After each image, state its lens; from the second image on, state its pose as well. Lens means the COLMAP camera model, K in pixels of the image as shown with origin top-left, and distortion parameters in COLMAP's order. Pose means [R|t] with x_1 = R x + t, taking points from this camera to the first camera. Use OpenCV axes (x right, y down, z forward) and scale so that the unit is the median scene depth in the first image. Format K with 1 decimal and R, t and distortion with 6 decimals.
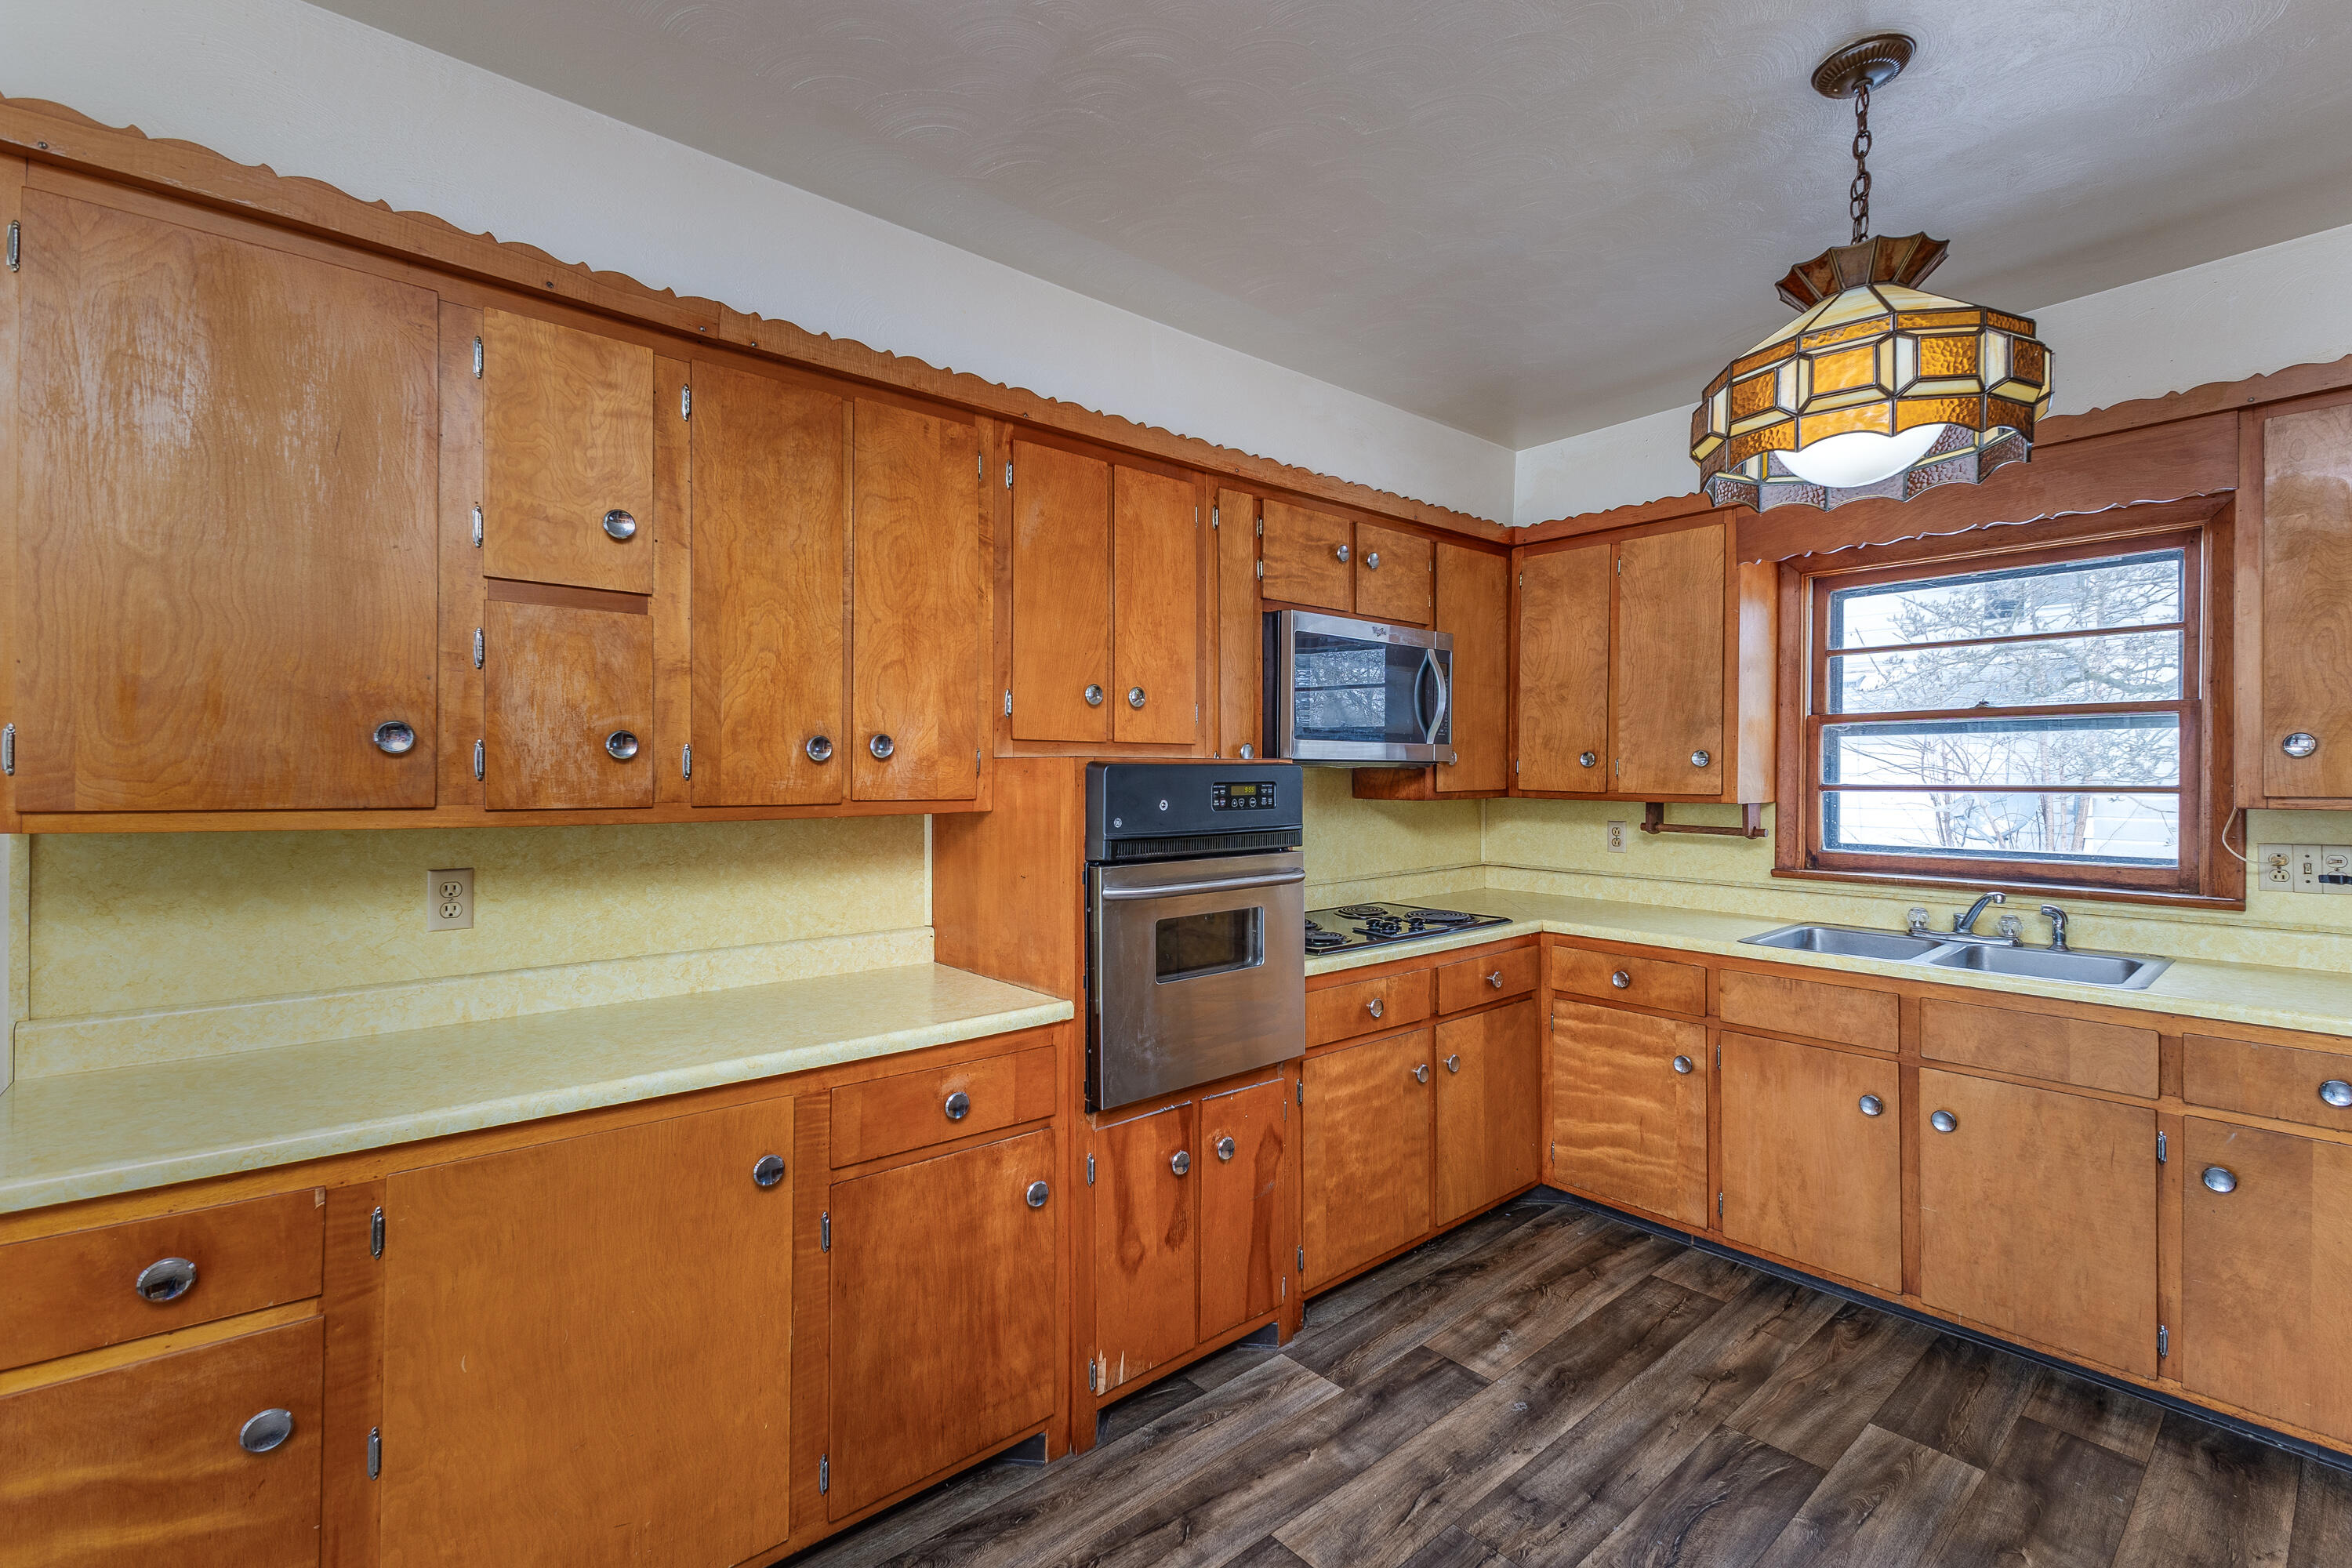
lens RADIAL K [[1019.6, 0, 1176.3], [0, 1019.6, 774.1], [0, 0, 1]] dist [0.003830, -0.000015]
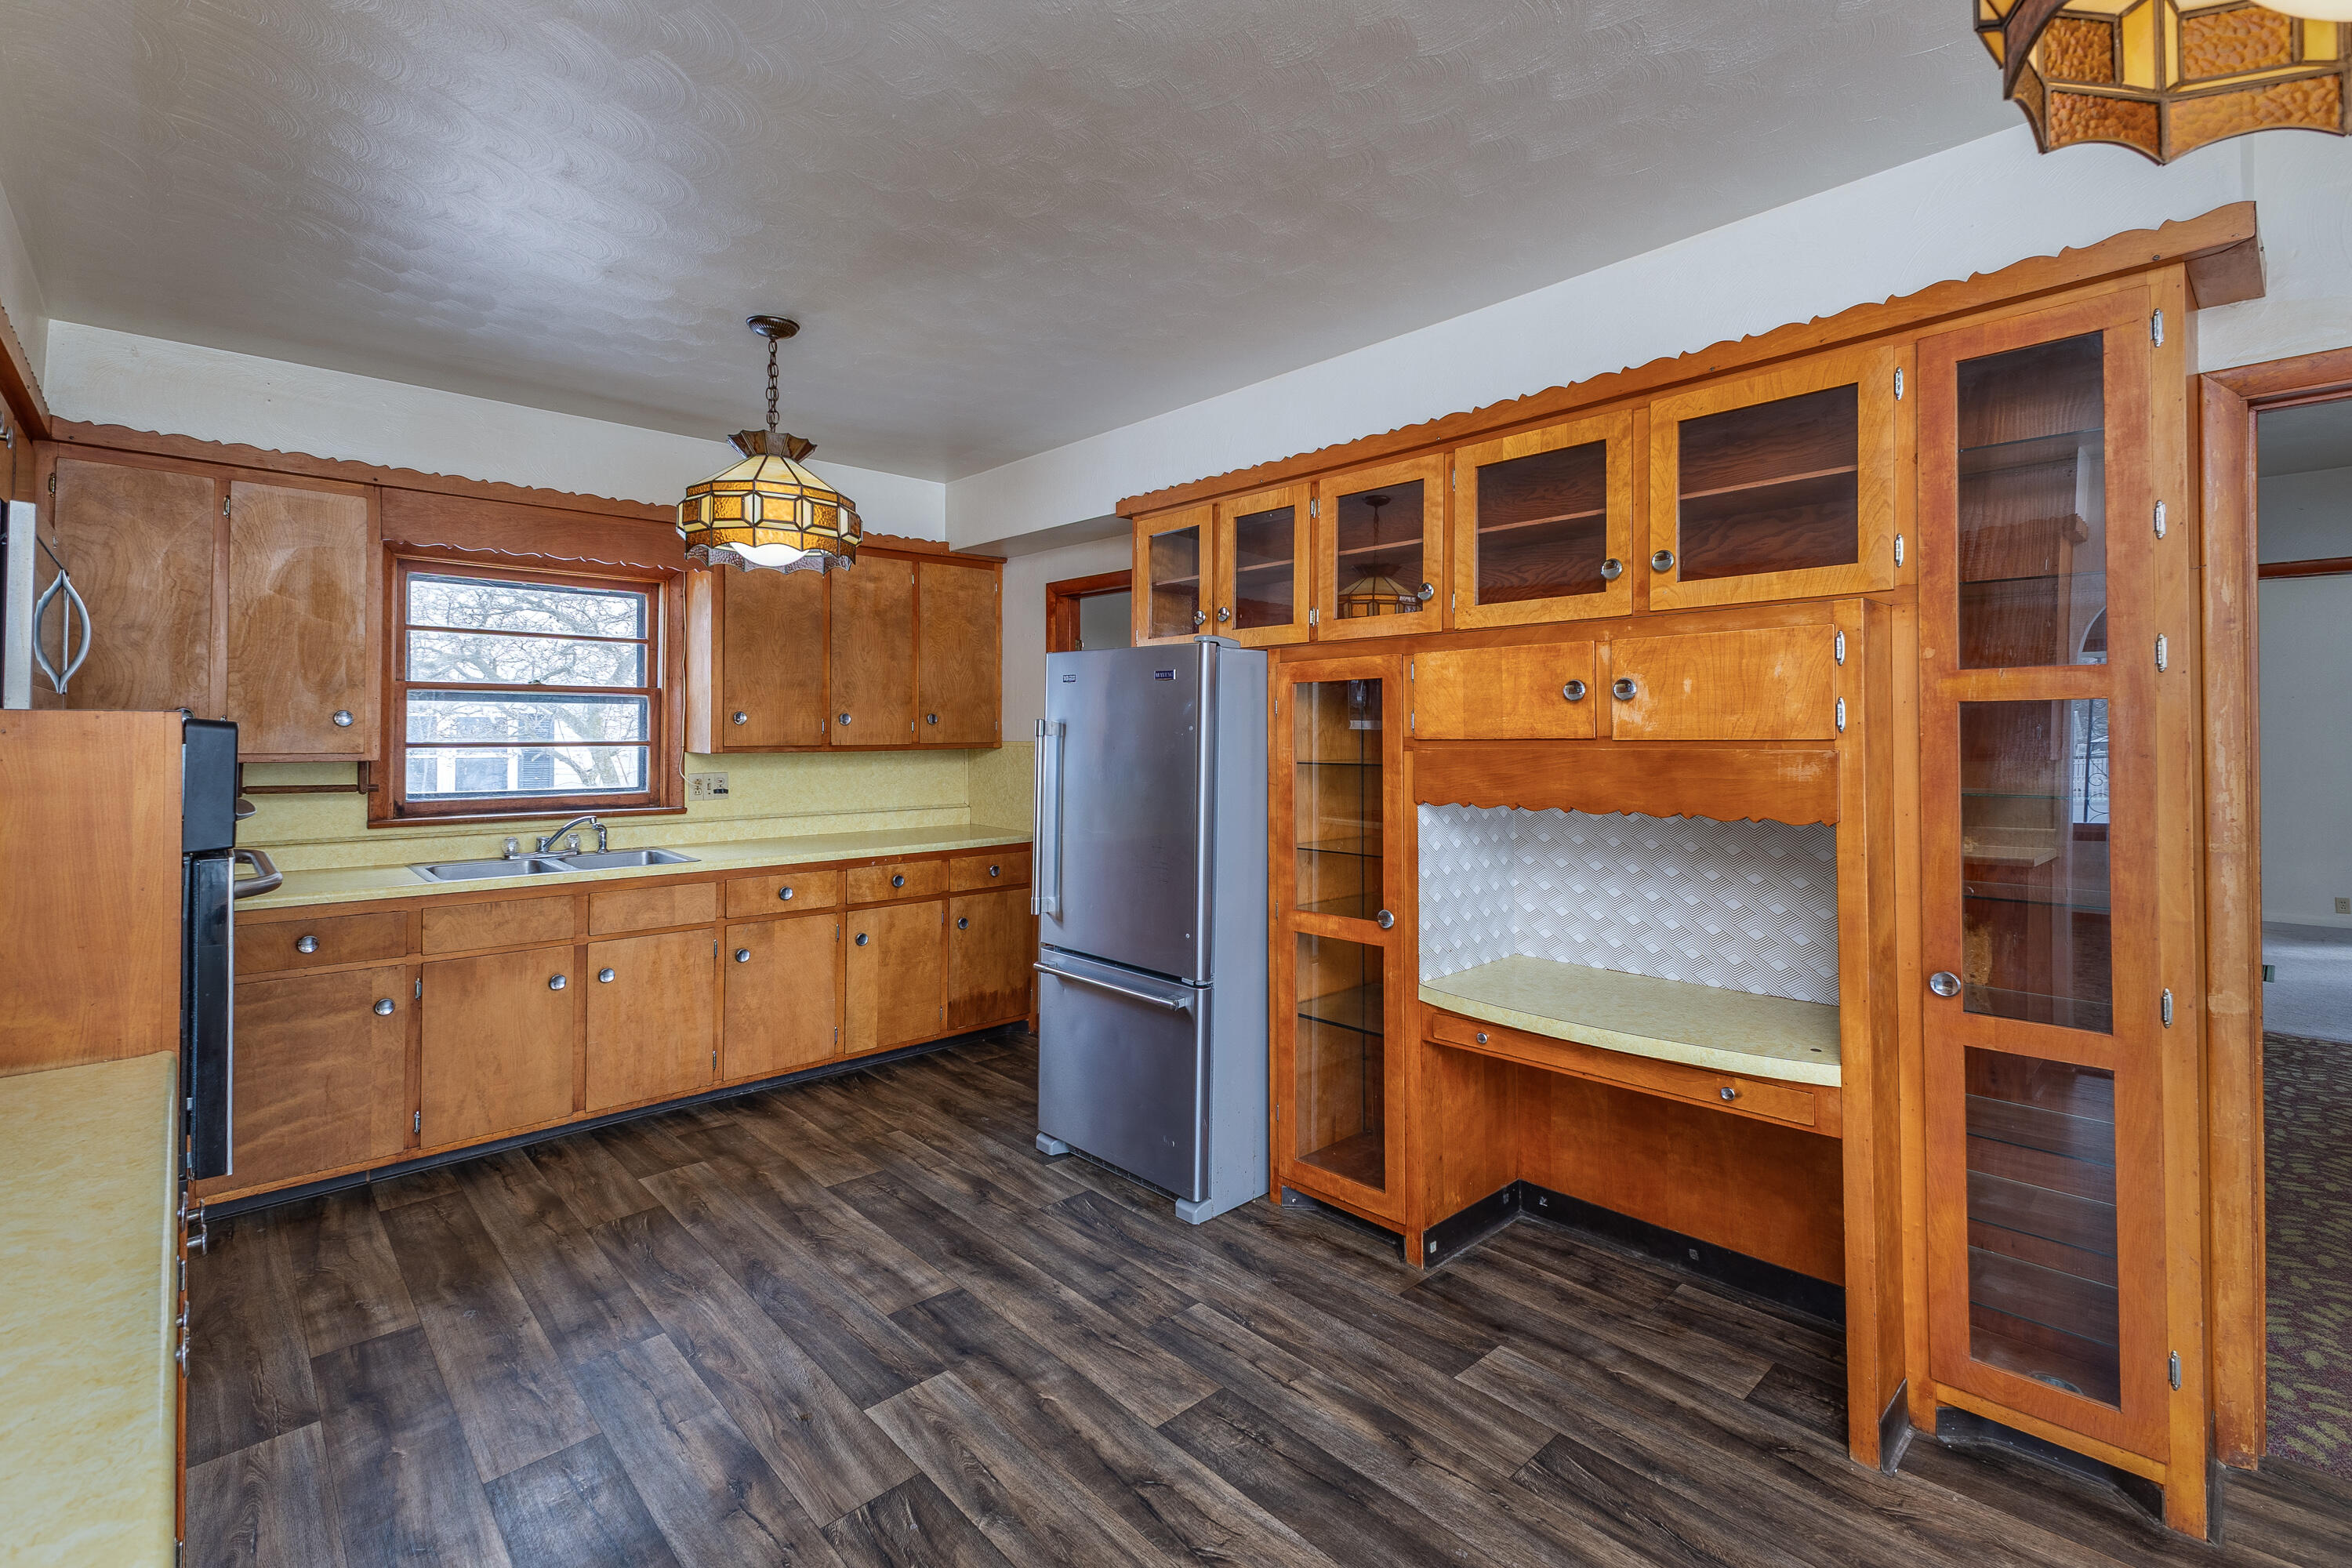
lens RADIAL K [[1033.9, 0, 1177.0], [0, 1033.9, 723.5], [0, 0, 1]] dist [0.000661, 0.000011]
pose [[-0.054872, 0.009075, 0.998452, -0.740214], [-0.001552, 0.999957, -0.009174, -0.002265], [-0.998492, -0.002053, -0.054855, 0.279140]]
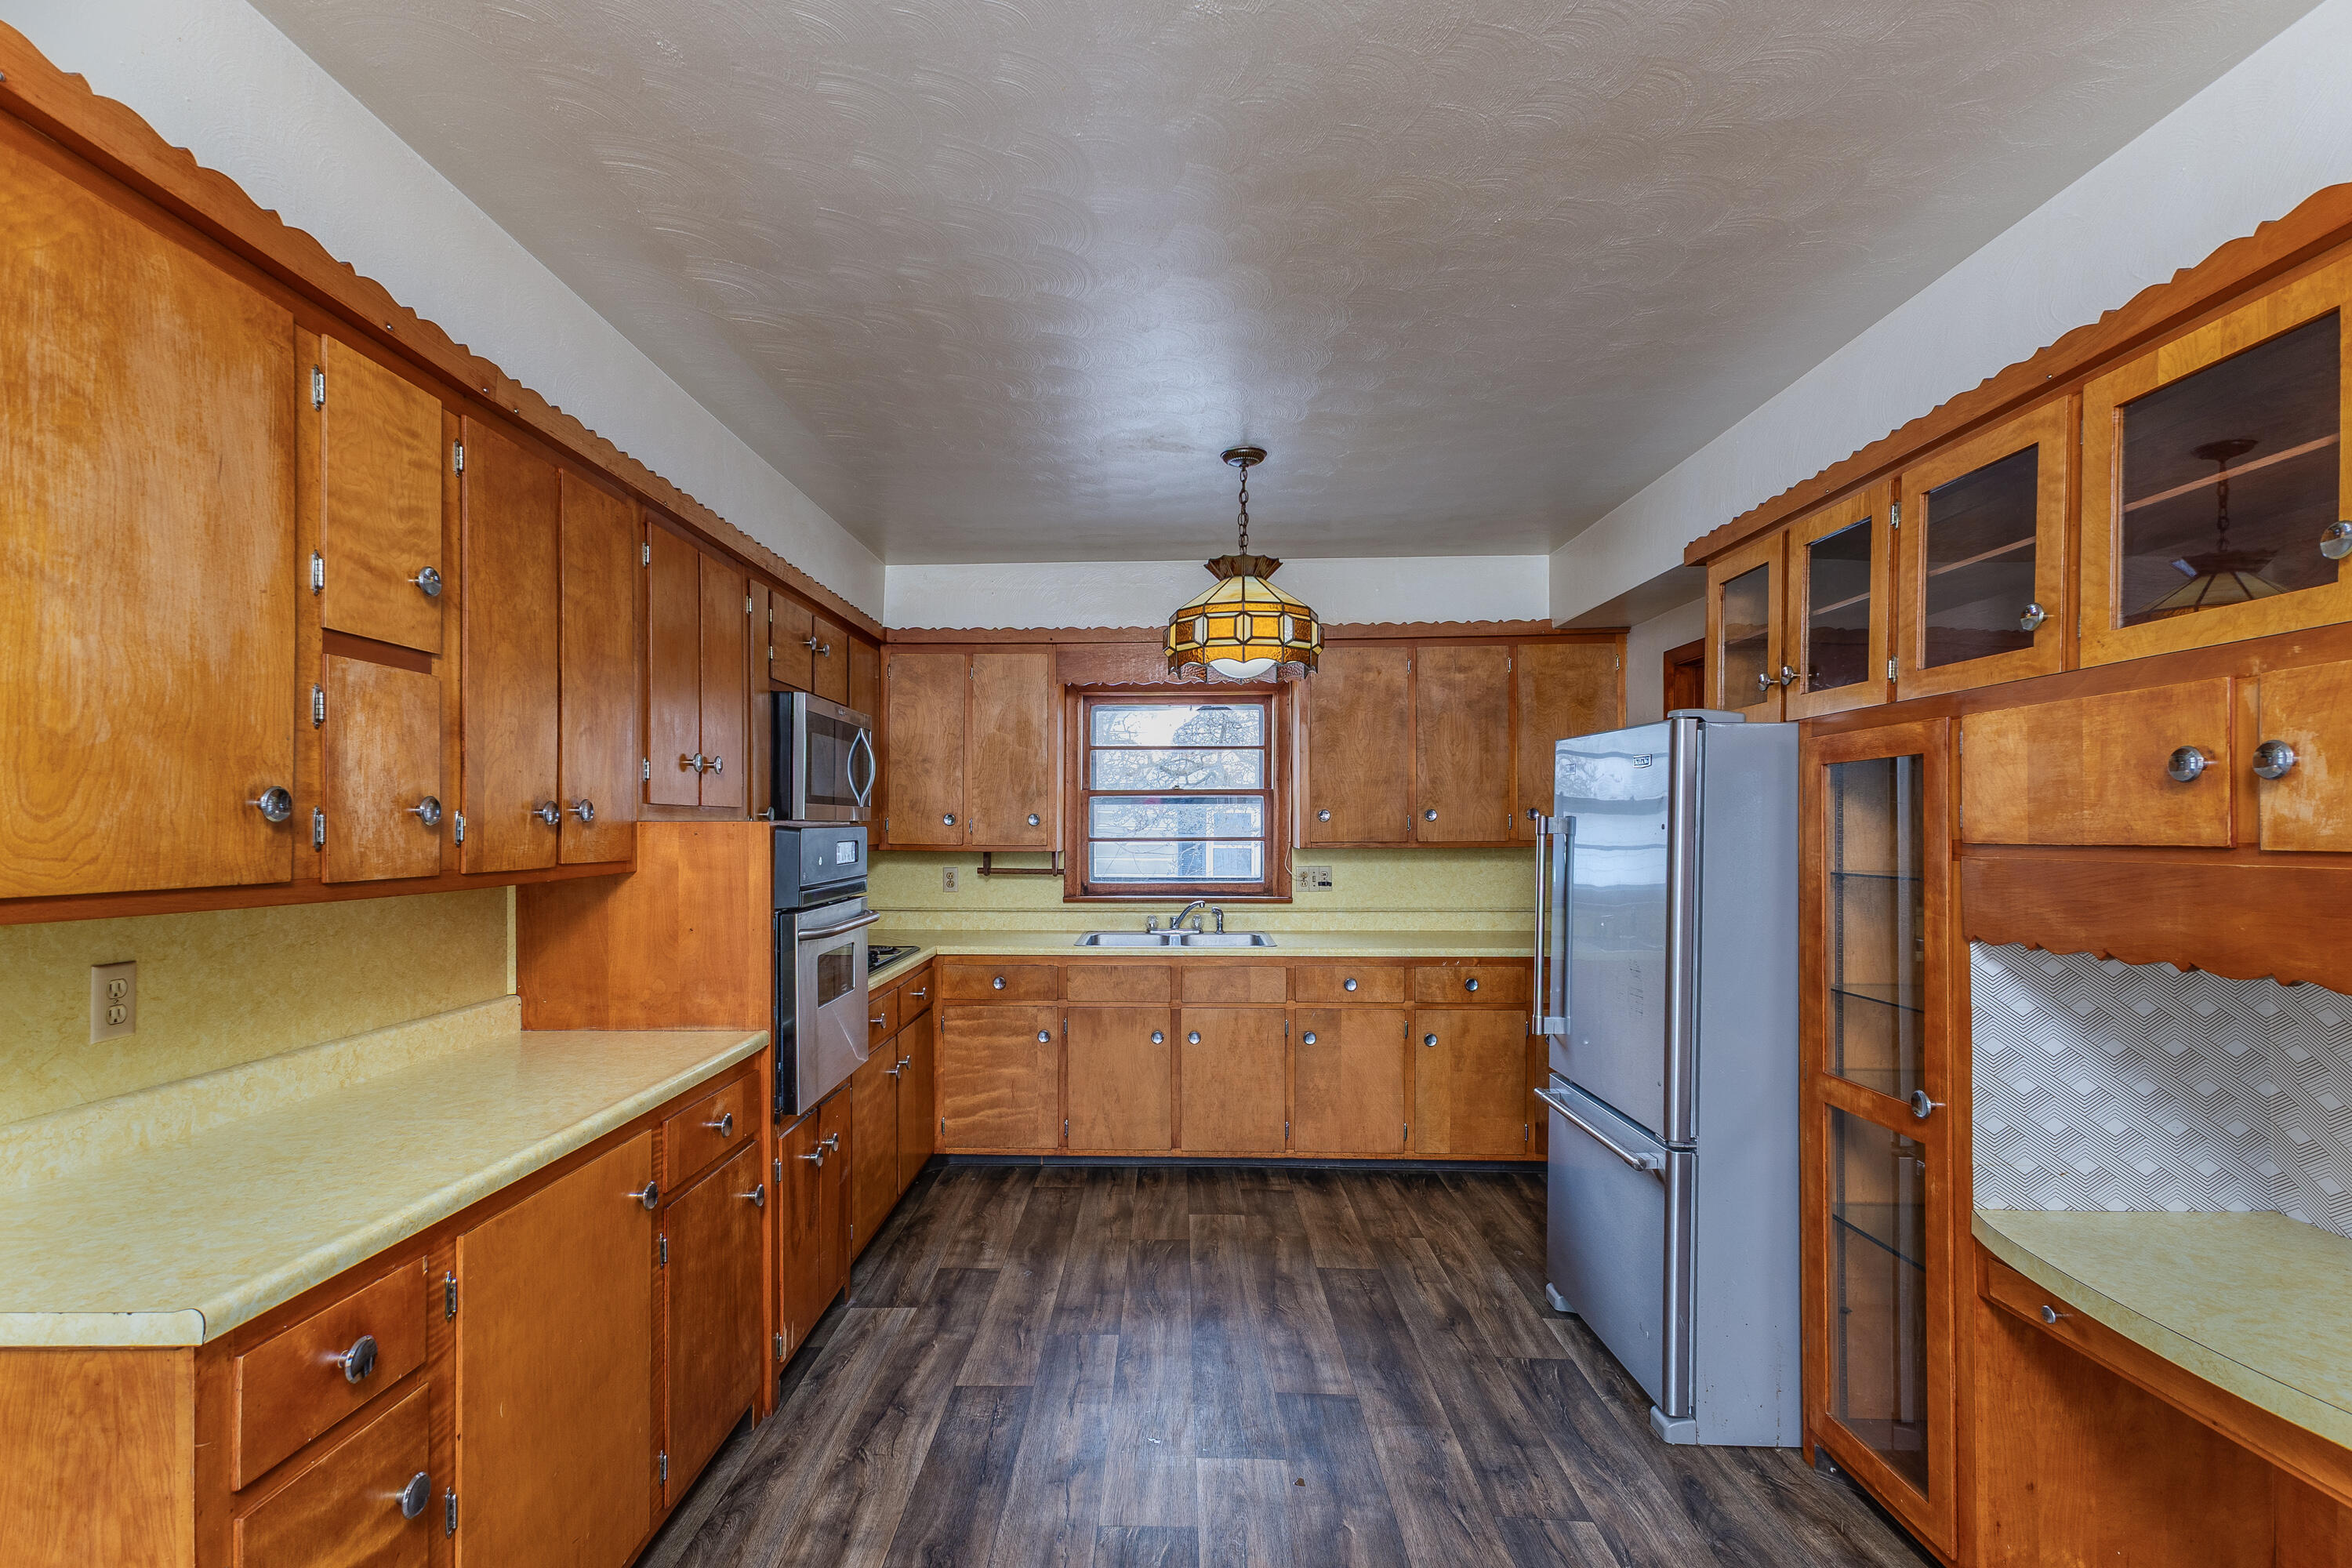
lens RADIAL K [[1083.4, 0, 1133.7], [0, 1083.4, 822.1], [0, 0, 1]] dist [0.001230, 0.000058]
pose [[0.676552, -0.000025, 0.736395, -0.622566], [0.002166, 0.999996, -0.001956, -0.011361], [-0.736392, 0.002919, 0.676549, -0.130036]]
